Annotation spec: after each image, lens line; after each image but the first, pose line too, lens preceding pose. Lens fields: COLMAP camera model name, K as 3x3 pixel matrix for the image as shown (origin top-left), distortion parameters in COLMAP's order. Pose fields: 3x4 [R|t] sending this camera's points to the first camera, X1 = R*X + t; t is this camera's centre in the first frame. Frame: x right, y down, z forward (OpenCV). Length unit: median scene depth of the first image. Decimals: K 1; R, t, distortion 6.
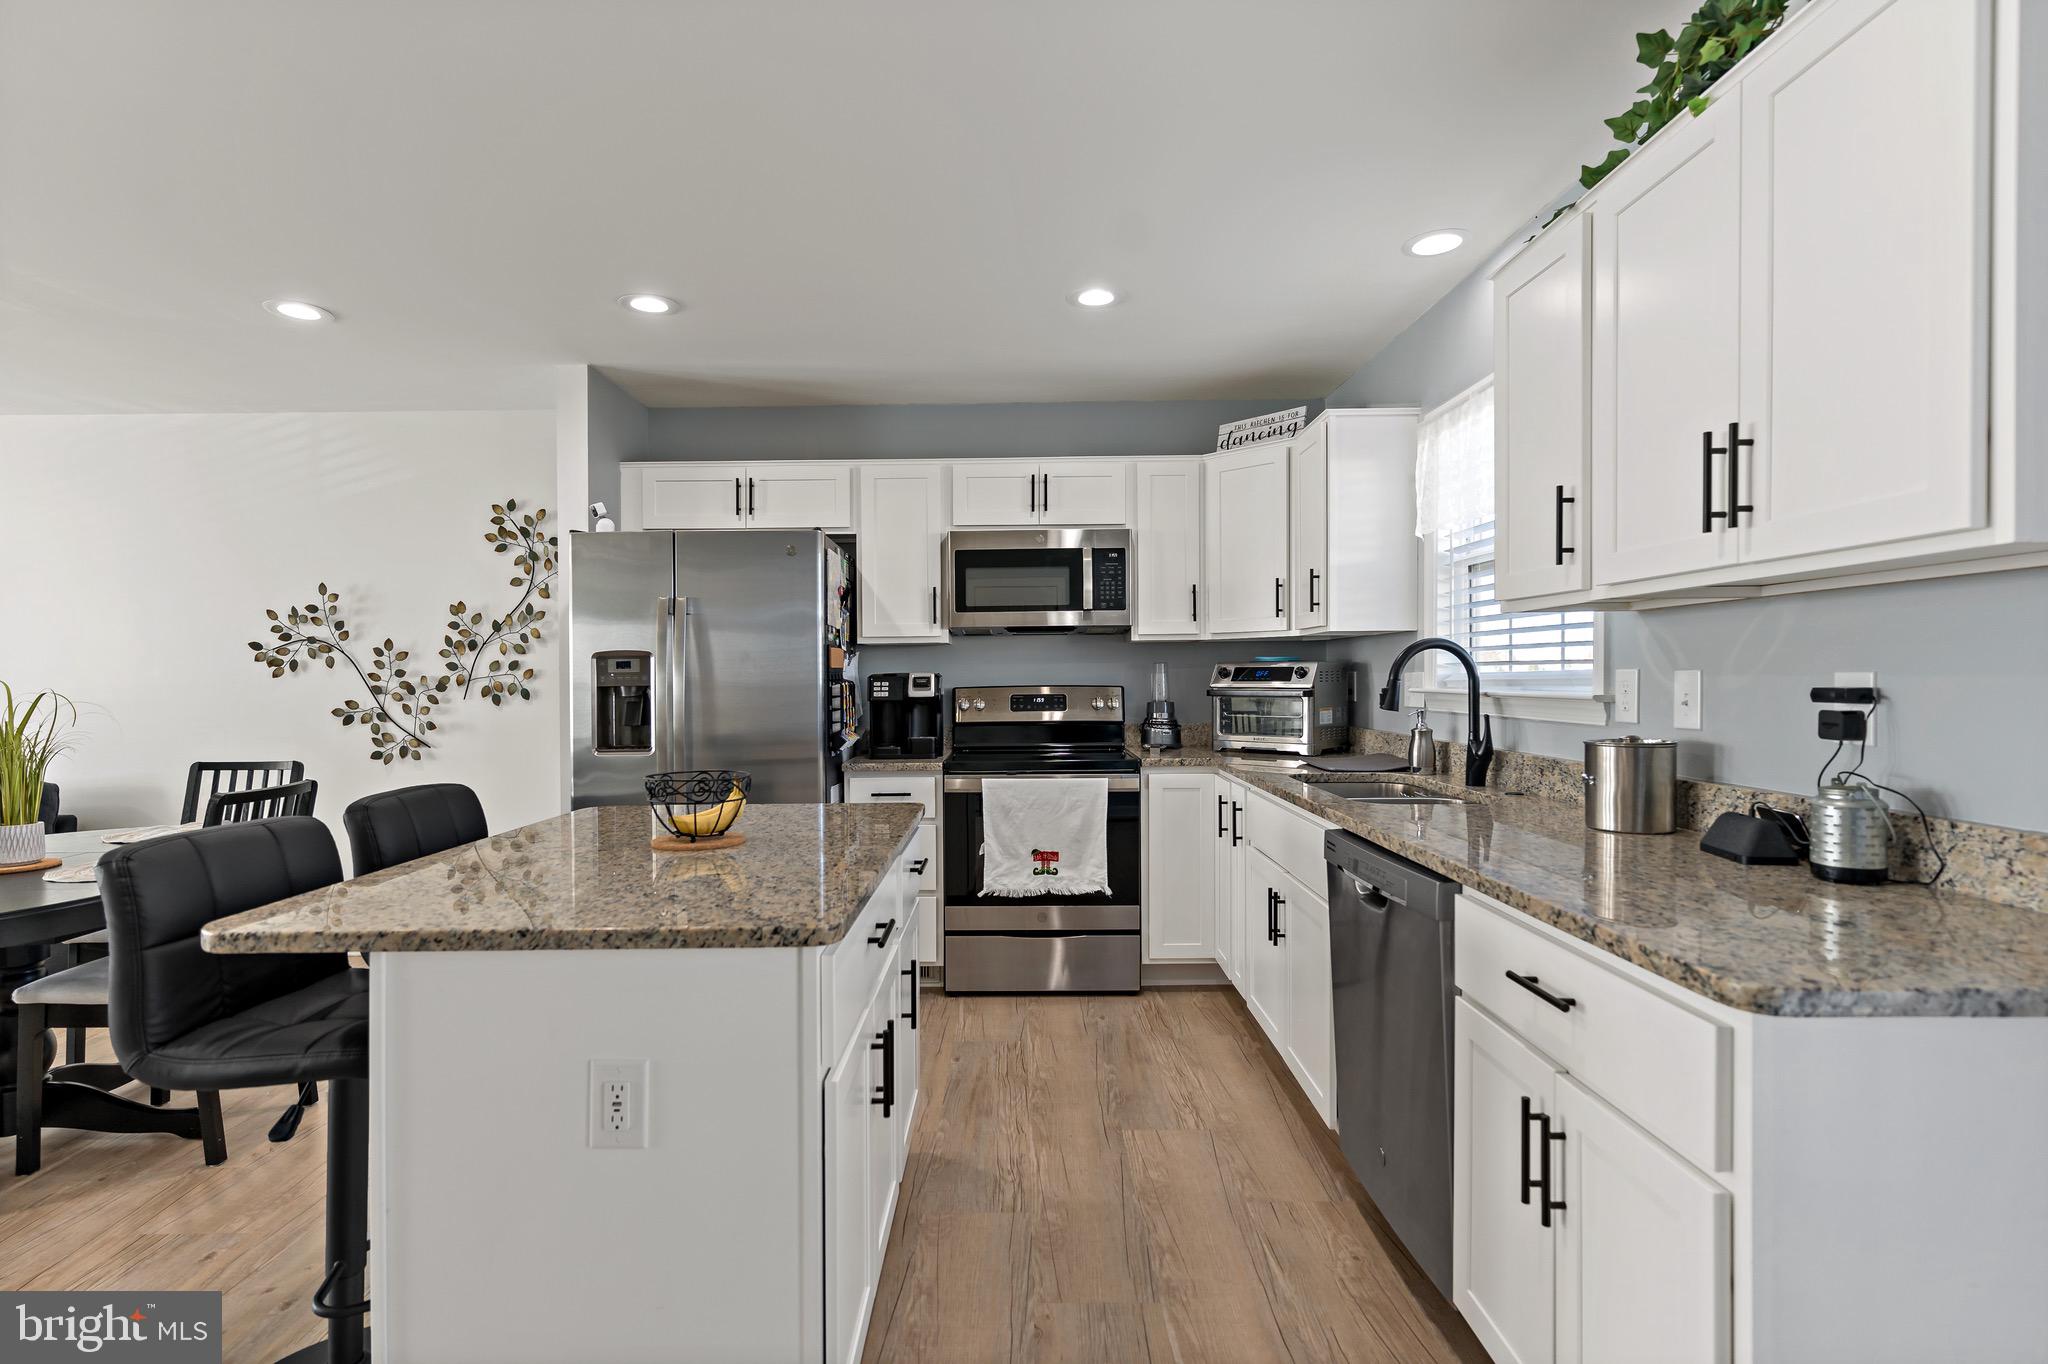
lens RADIAL K [[985.9, 0, 1006.0], [0, 985.9, 669.3], [0, 0, 1]] dist [-0.003047, -0.000117]
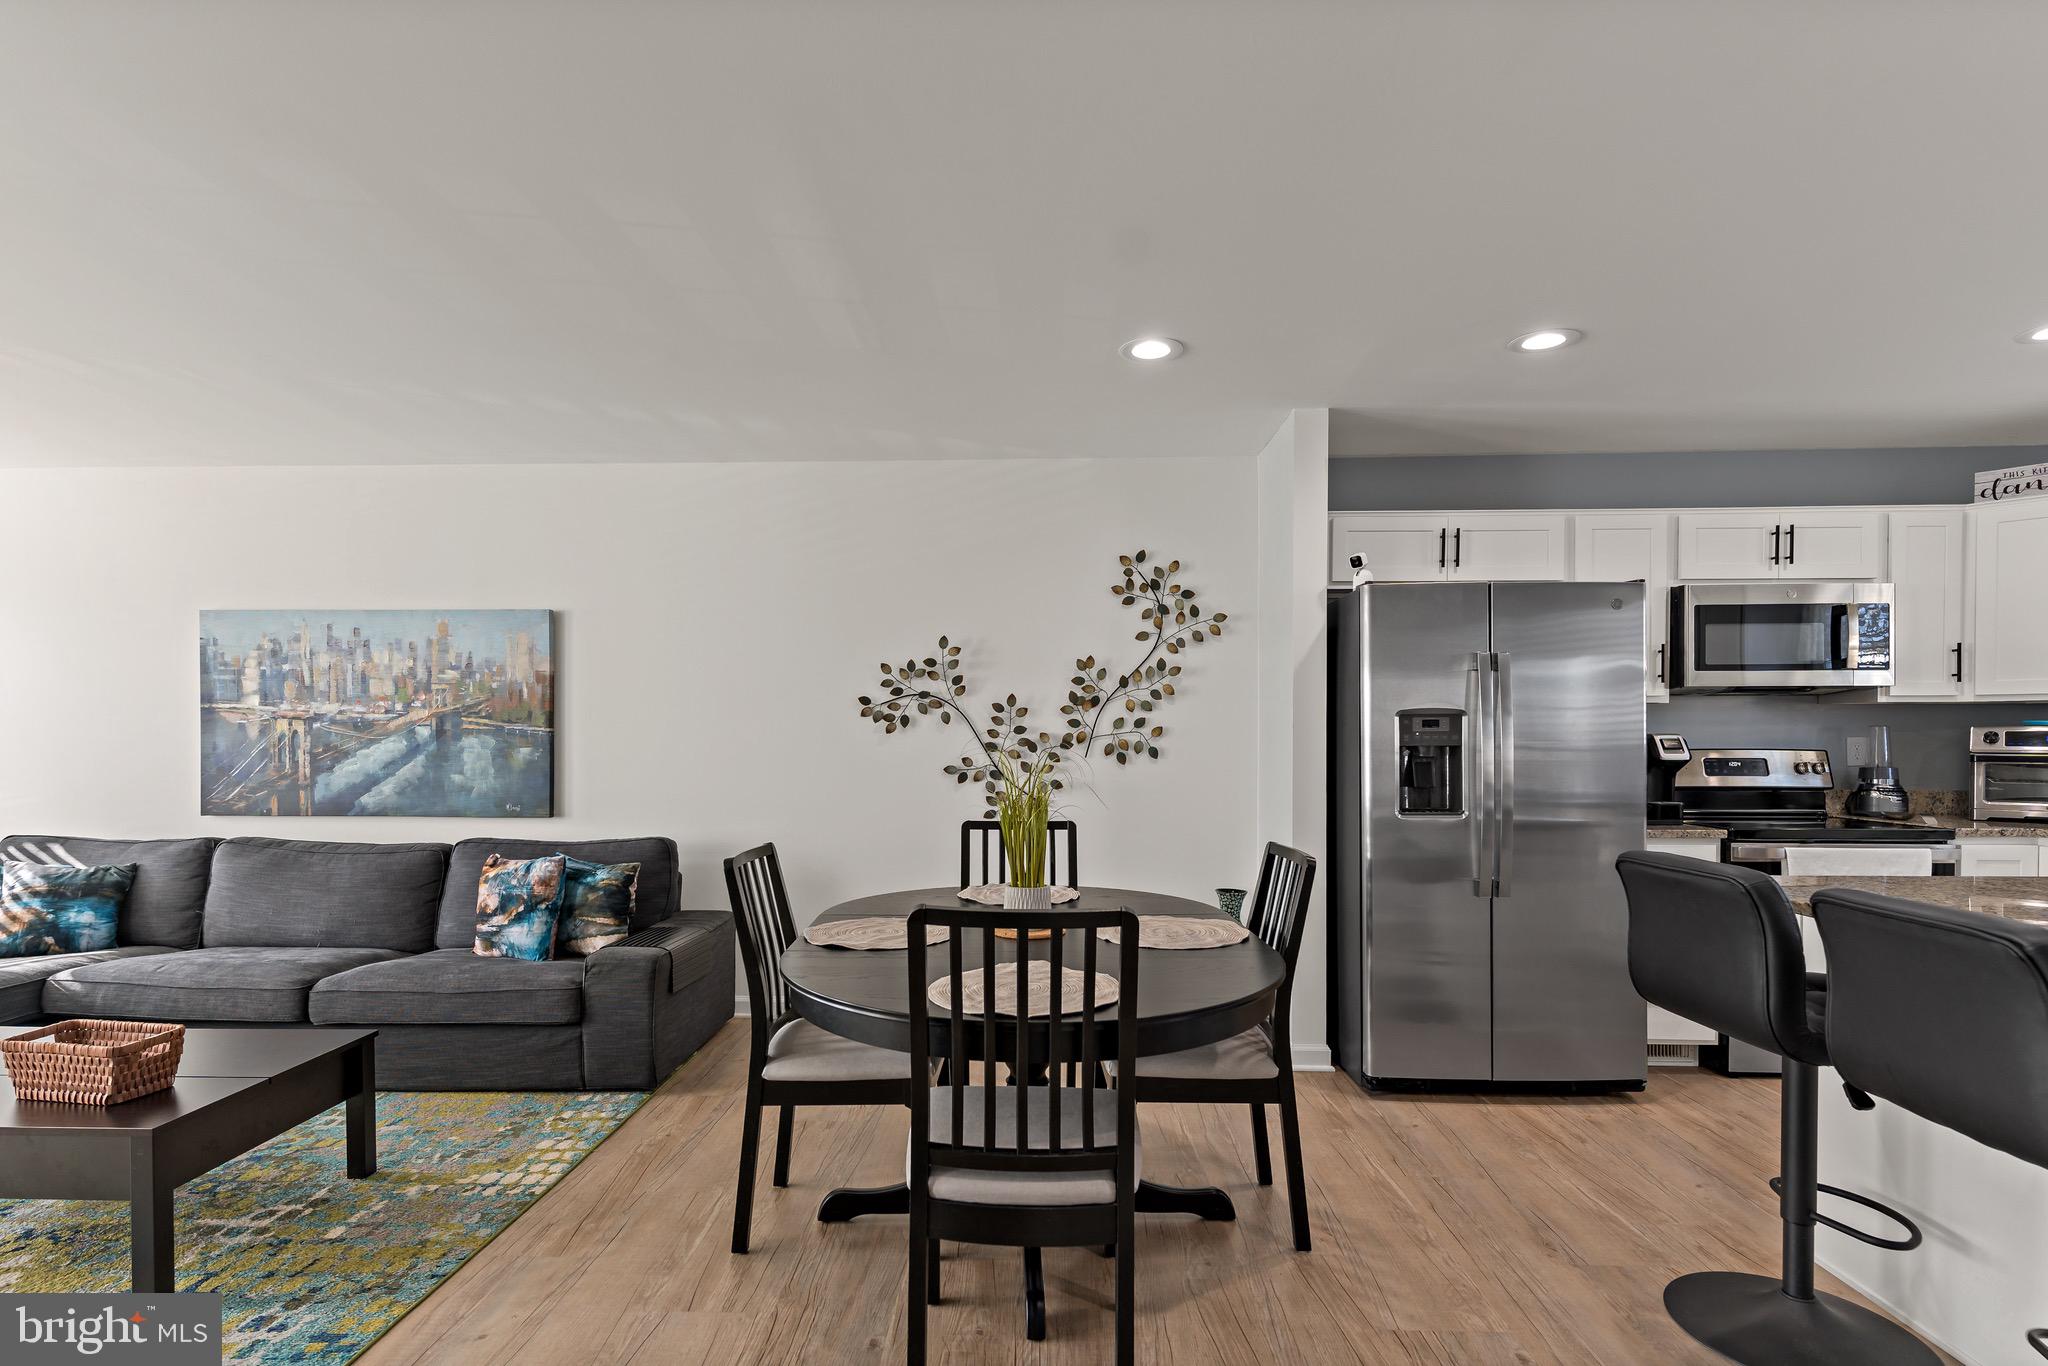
lens RADIAL K [[999.7, 0, 1021.3], [0, 999.7, 742.2], [0, 0, 1]] dist [0.000118, -0.000232]
pose [[0.999528, 0.008862, -0.029411, -0.586683], [-0.008478, 0.999877, 0.013173, 0.003122], [0.029524, -0.012918, 0.999481, 0.018121]]
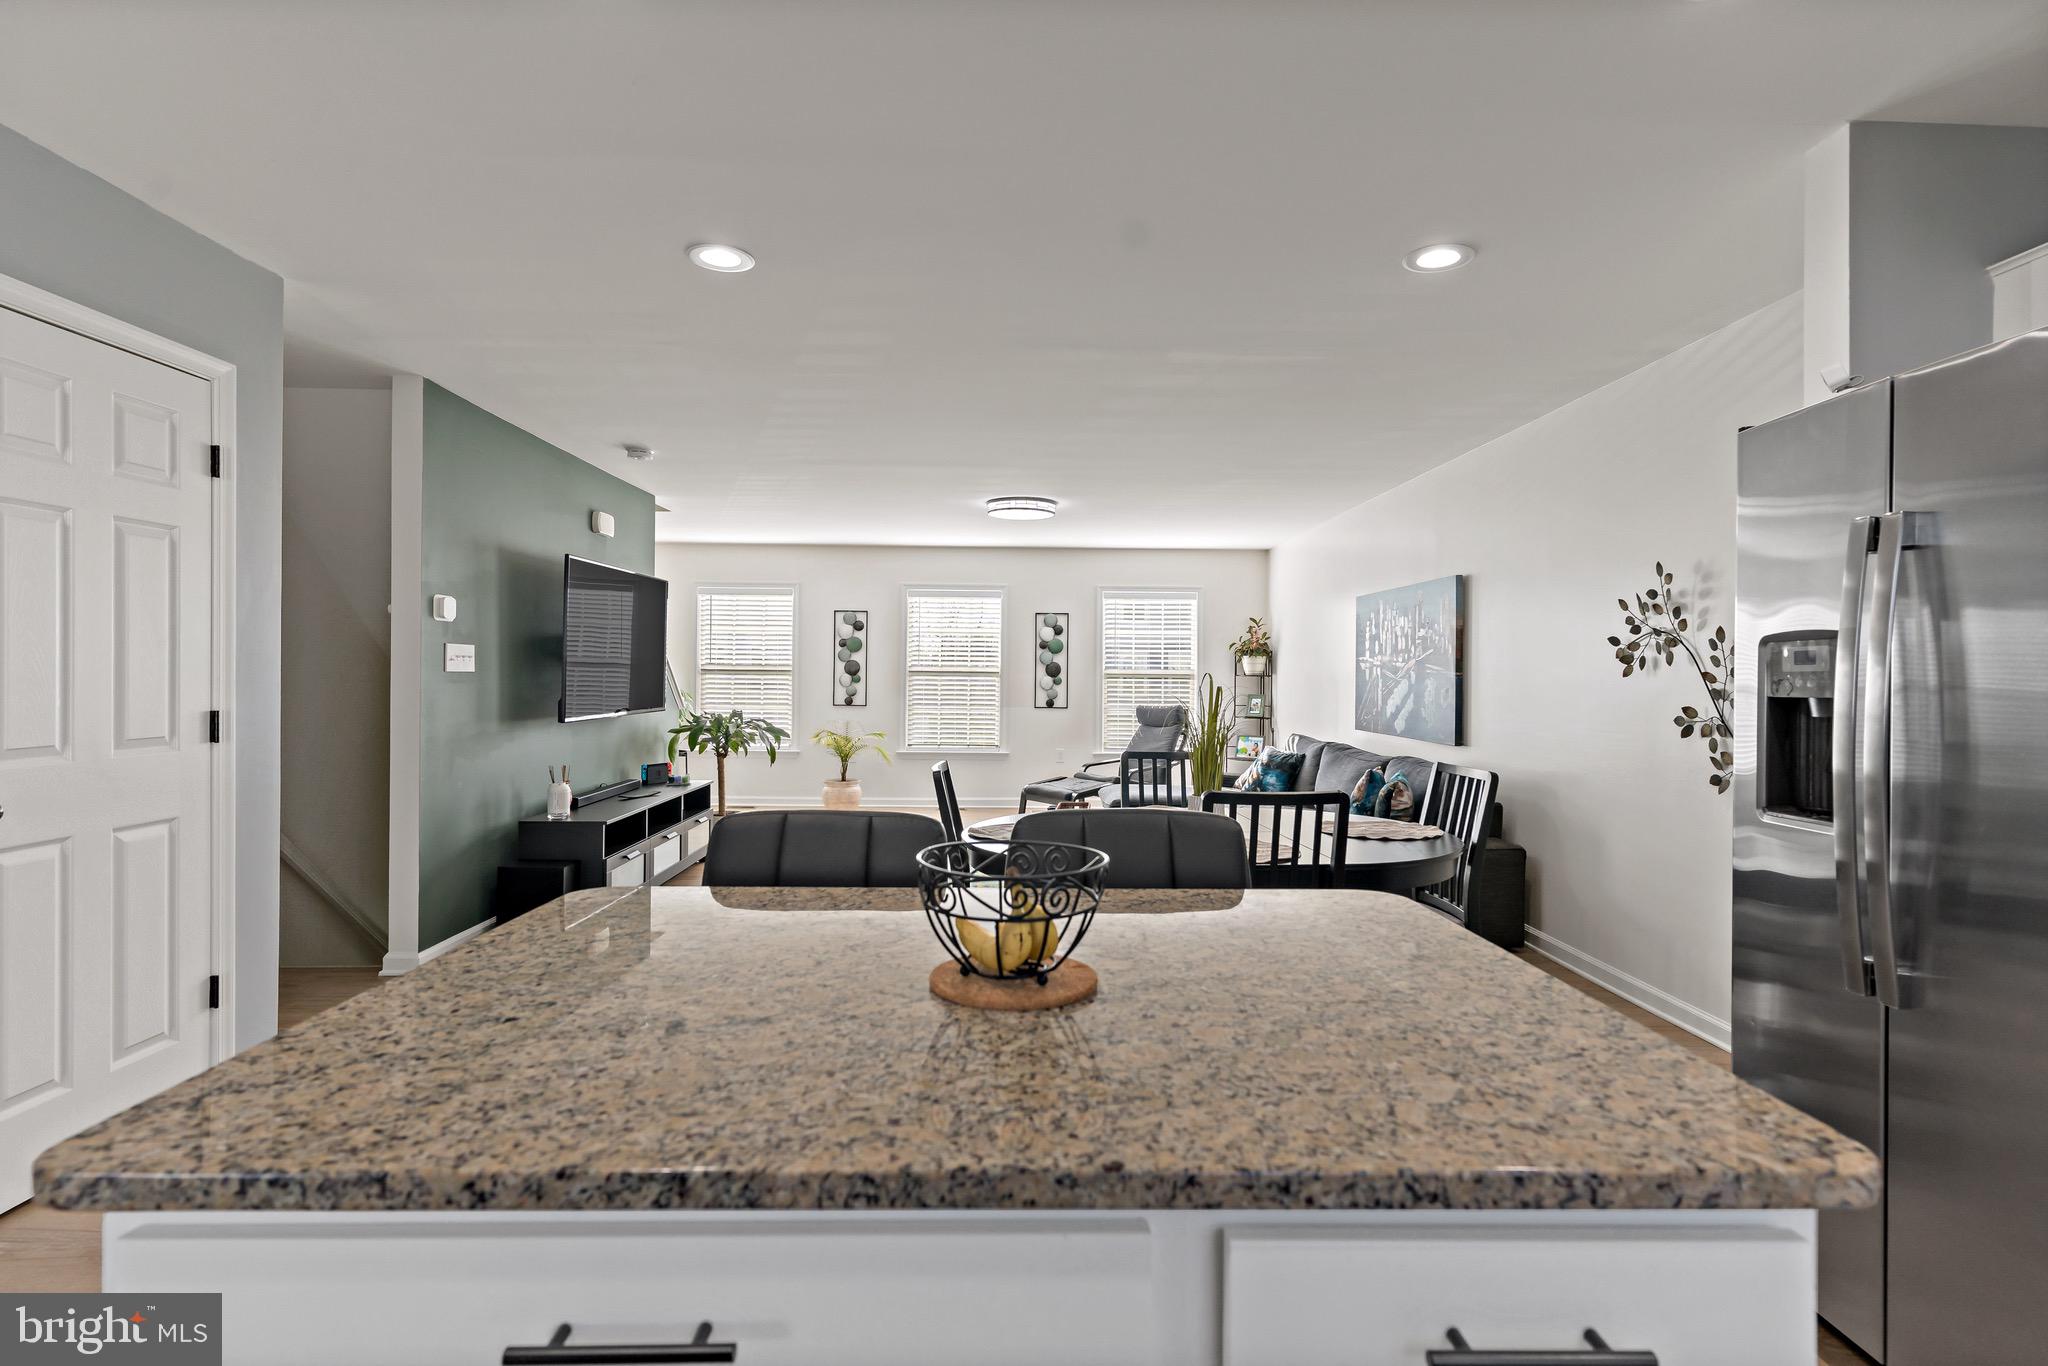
lens RADIAL K [[985.9, 0, 1006.0], [0, 985.9, 670.3], [0, 0, 1]] dist [-0.003047, -0.000117]
pose [[0.040597, 0.003479, -0.999170, 0.101360], [-0.009546, 0.999950, 0.003094, 0.005236], [0.999130, 0.009413, 0.040628, 0.423848]]
